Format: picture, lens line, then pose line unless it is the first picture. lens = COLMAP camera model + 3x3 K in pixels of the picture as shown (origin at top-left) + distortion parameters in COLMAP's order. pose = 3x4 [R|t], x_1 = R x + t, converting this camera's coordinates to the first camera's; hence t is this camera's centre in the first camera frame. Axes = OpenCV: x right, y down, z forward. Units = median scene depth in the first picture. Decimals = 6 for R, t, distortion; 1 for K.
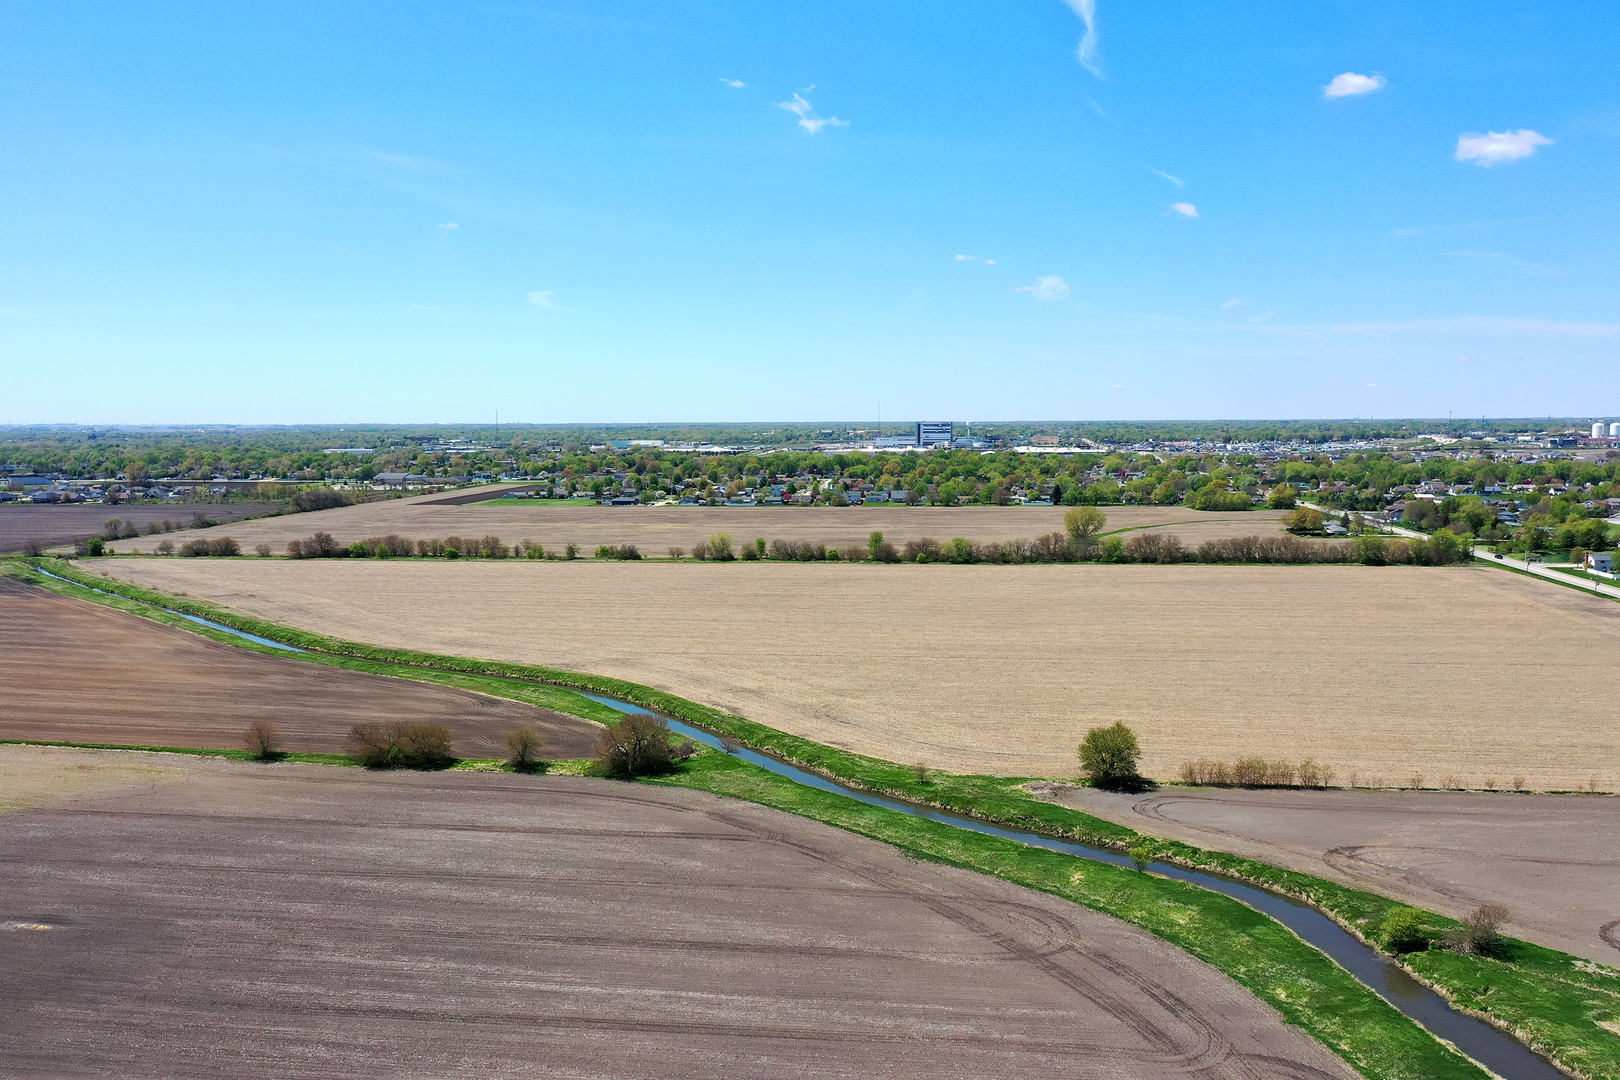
lens RADIAL K [[1281.7, 0, 816.7], [0, 1281.7, 538.4], [0, 0, 1]] dist [-0.004302, 0.002299]
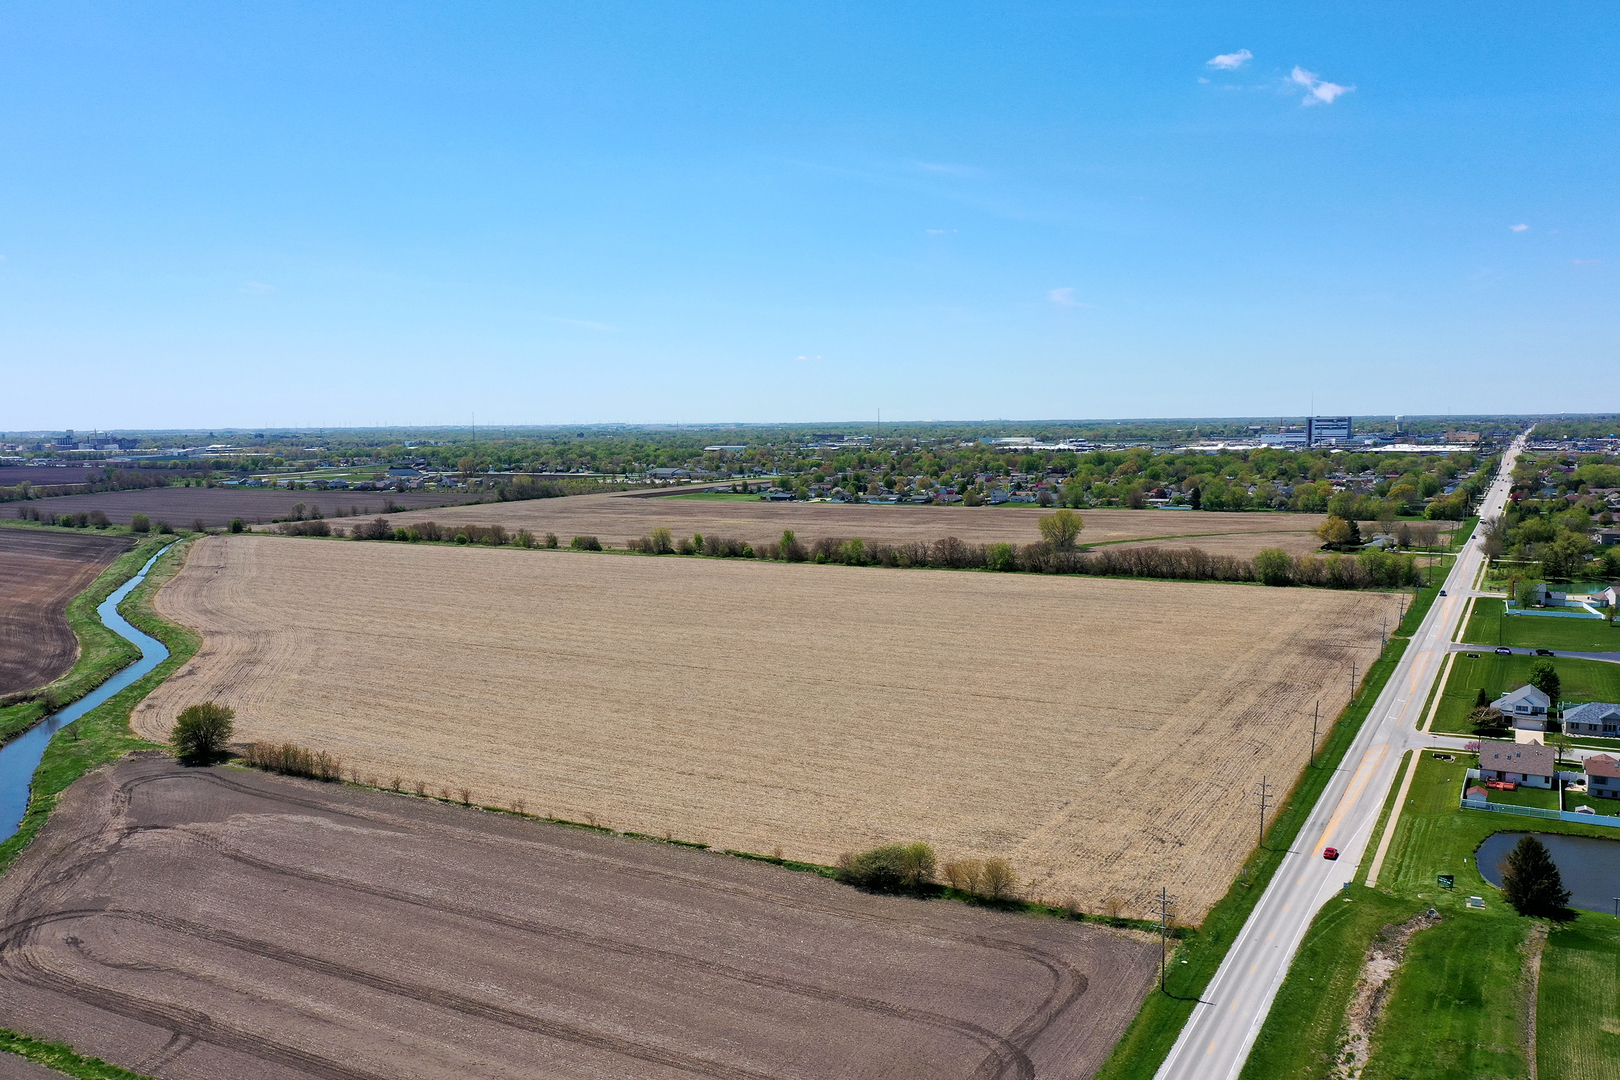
lens RADIAL K [[1281.7, 0, 812.0], [0, 1281.7, 546.6], [0, 0, 1]] dist [-0.004302, 0.002299]
pose [[0.918310, 0.032706, -0.394509, 0.438622], [-0.029163, 0.999462, 0.014975, -0.007681], [0.394787, -0.002247, 0.918770, 0.077606]]
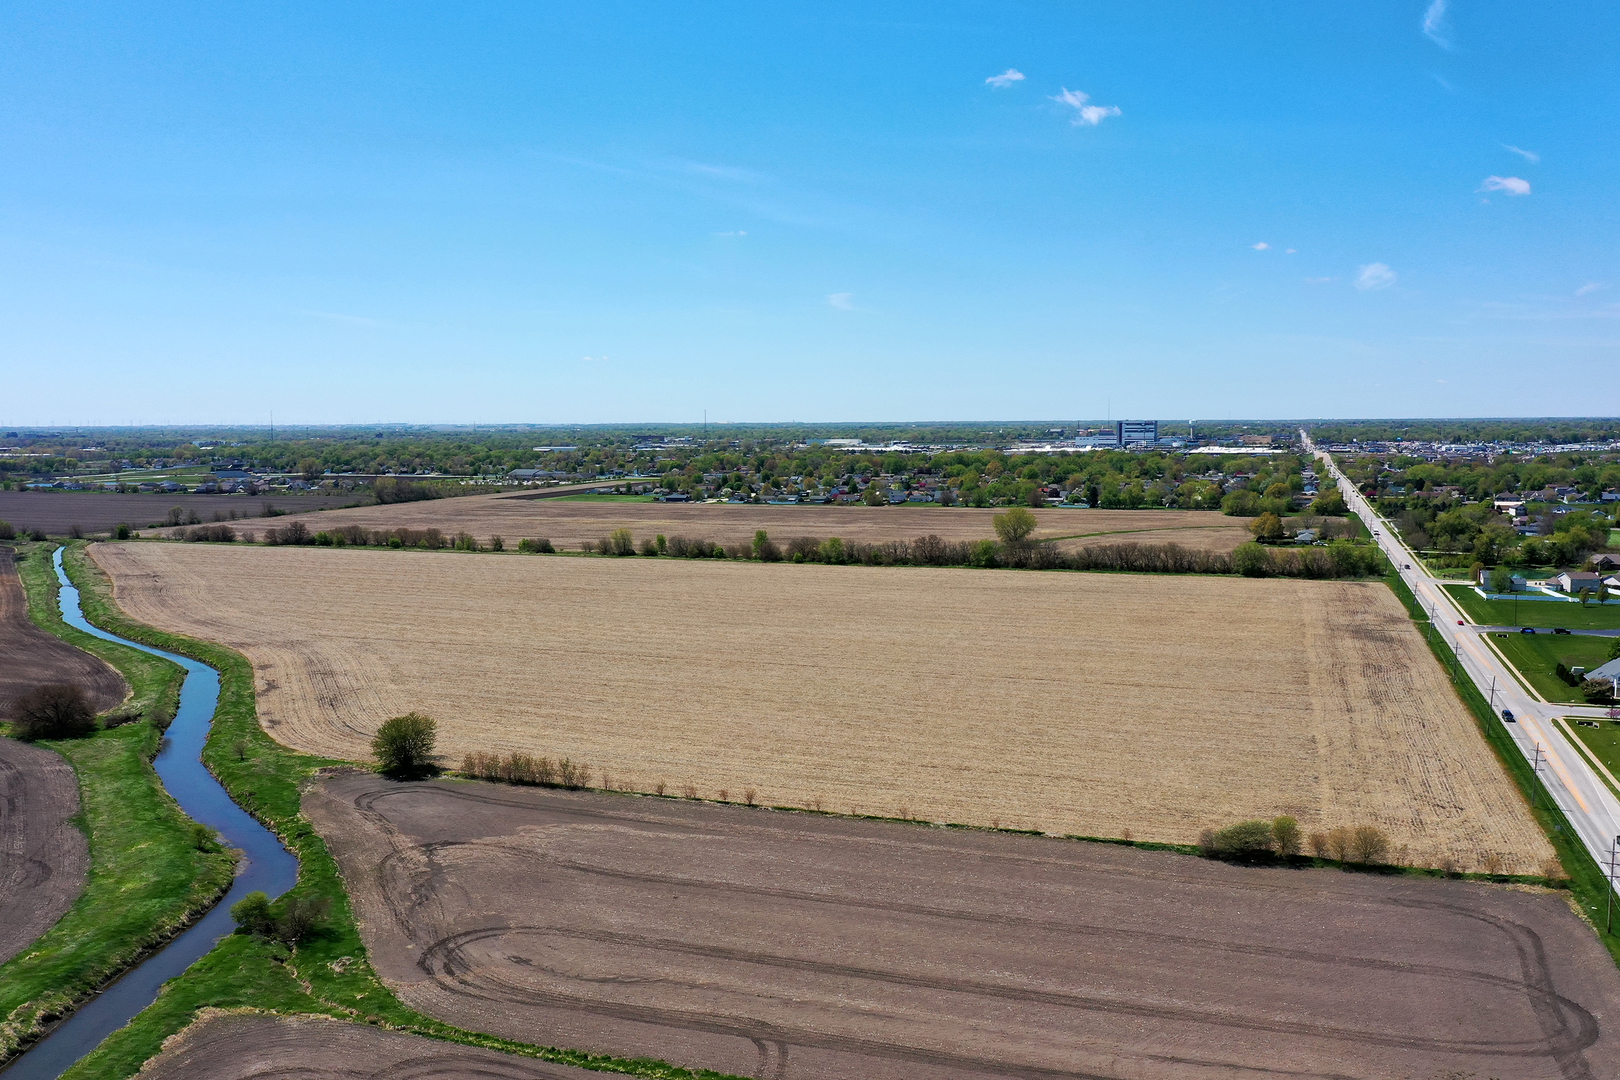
lens RADIAL K [[1281.7, 0, 815.7], [0, 1281.7, 535.1], [0, 0, 1]] dist [-0.004302, 0.002299]
pose [[0.972747, 0.019396, -0.231057, 0.306023], [-0.019744, 0.999805, 0.000804, -0.002990], [0.231028, 0.003780, 0.972940, 0.025110]]
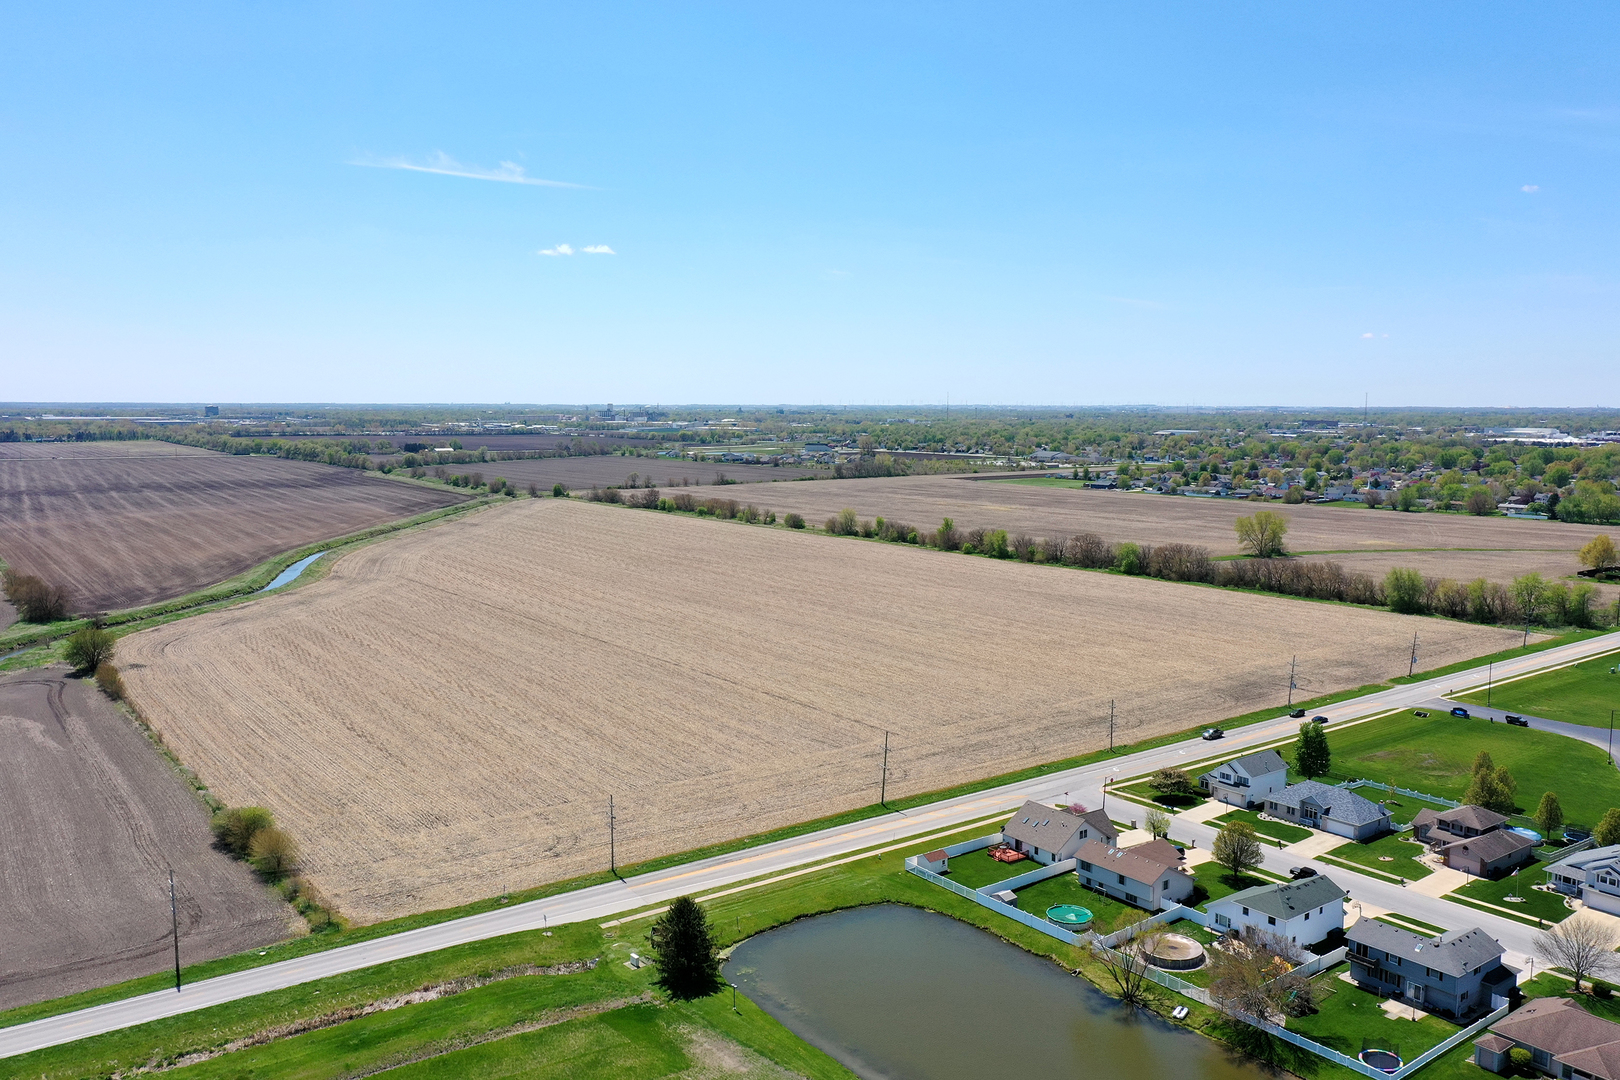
lens RADIAL K [[1281.7, 0, 804.2], [0, 1281.7, 546.2], [0, 0, 1]] dist [-0.004302, 0.002299]
pose [[0.670608, 0.088192, -0.736550, 0.661631], [-0.073821, 0.995913, 0.052036, -0.025285], [0.738129, 0.019477, 0.674378, 0.247204]]
